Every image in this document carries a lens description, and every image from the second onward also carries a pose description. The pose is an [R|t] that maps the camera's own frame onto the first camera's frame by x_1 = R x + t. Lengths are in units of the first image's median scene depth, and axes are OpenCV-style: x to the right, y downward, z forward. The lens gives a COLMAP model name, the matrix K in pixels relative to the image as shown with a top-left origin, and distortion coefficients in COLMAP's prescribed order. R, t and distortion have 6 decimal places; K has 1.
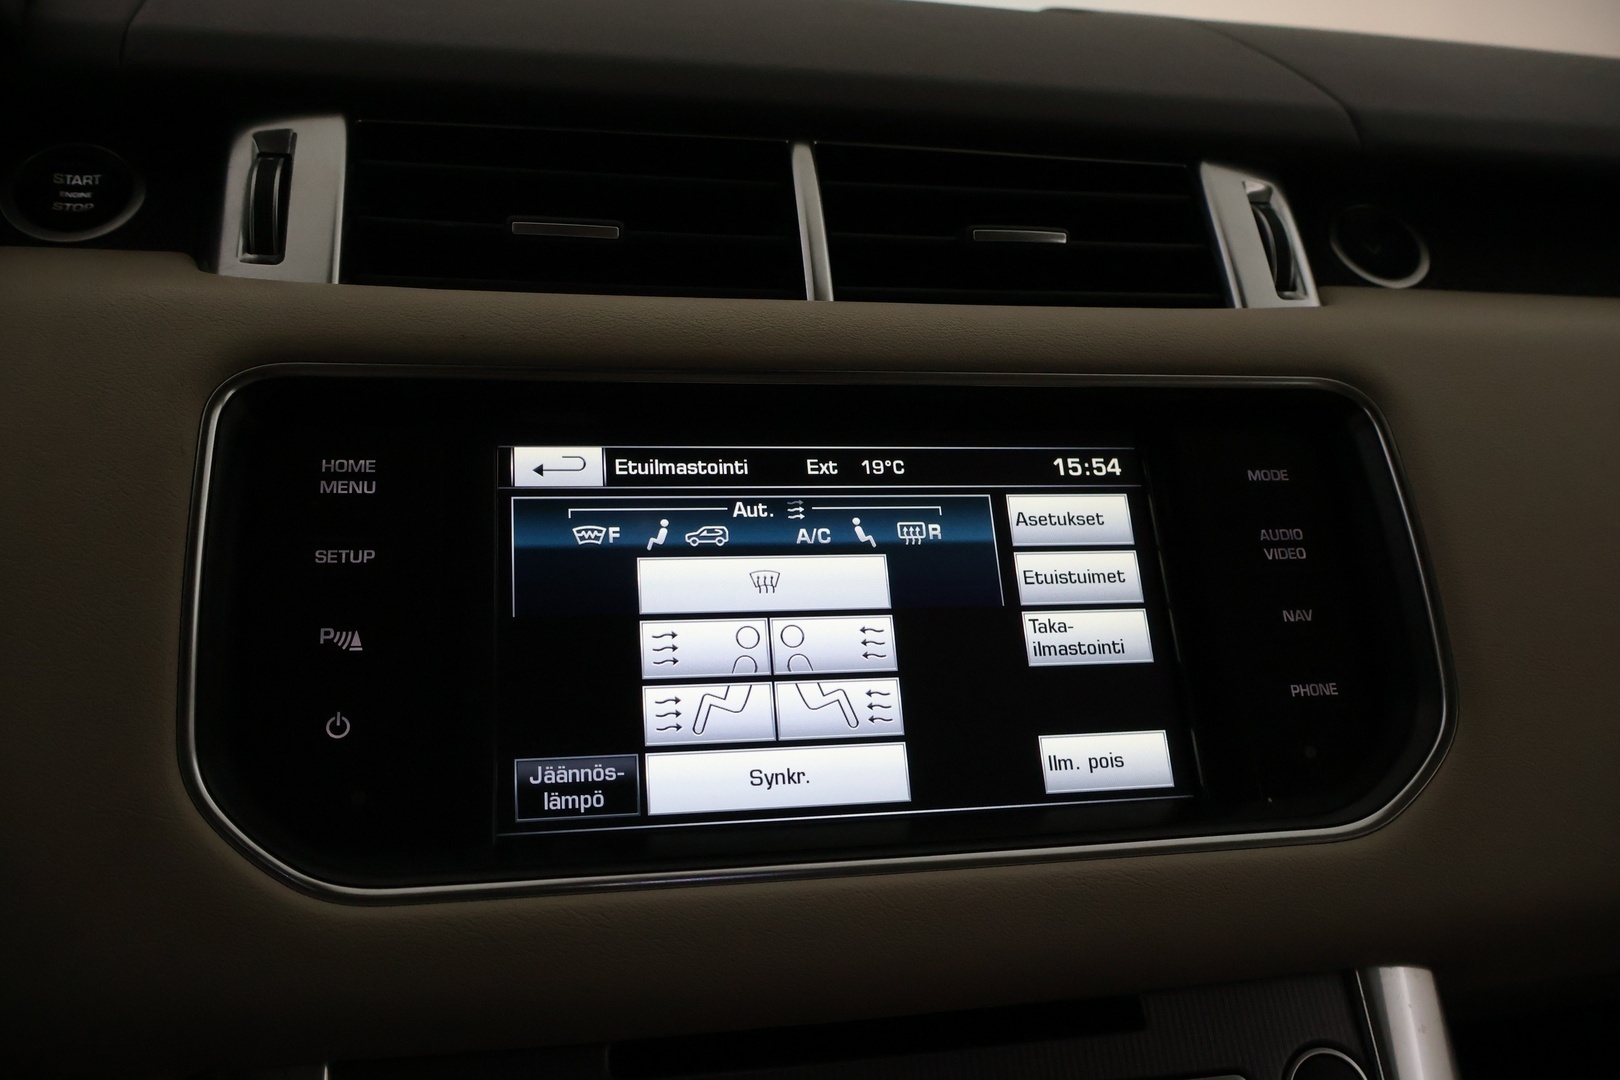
lens RADIAL K [[1345.1, 0, 803.8], [0, 1345.1, 543.1], [0, 0, 1]] dist [-0.007066, -0.018595]
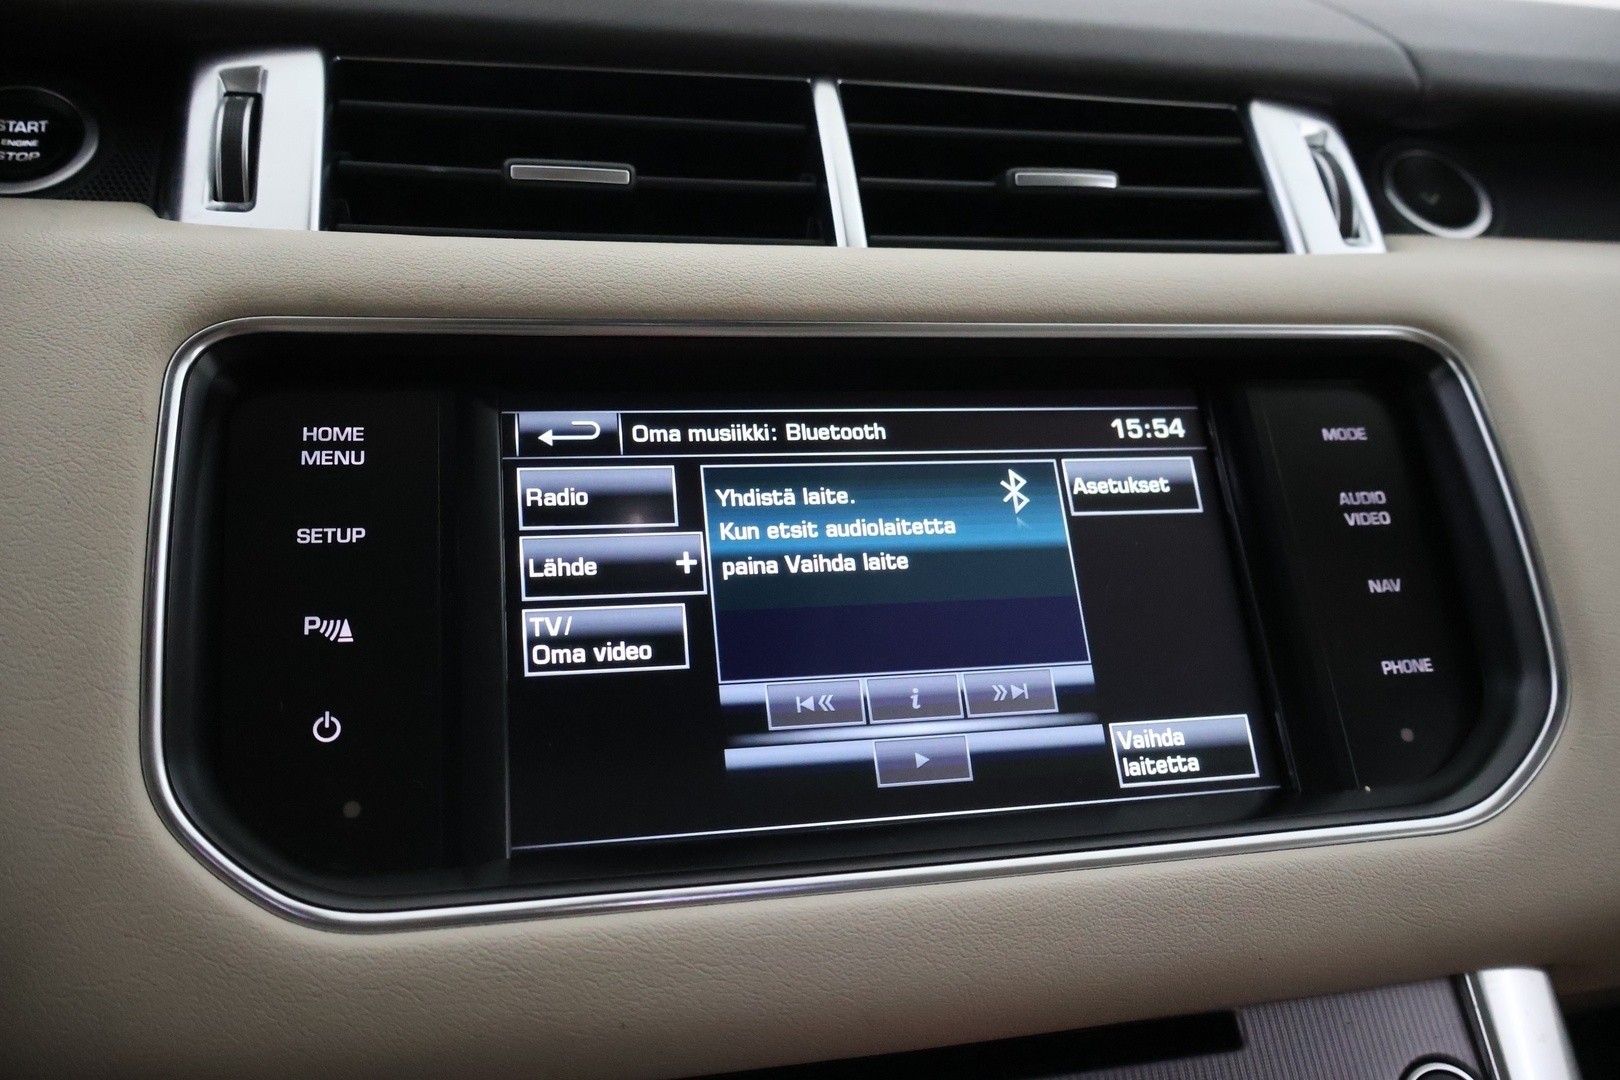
lens RADIAL K [[1345.1, 0, 808.3], [0, 1345.1, 533.7], [0, 0, 1]] dist [-0.007066, -0.018595]
pose [[0.999497, -0.018916, 0.025467, -0.046353], [0.019279, 0.999715, -0.014075, 0.024364], [-0.025193, 0.014559, 0.999577, 0.101288]]
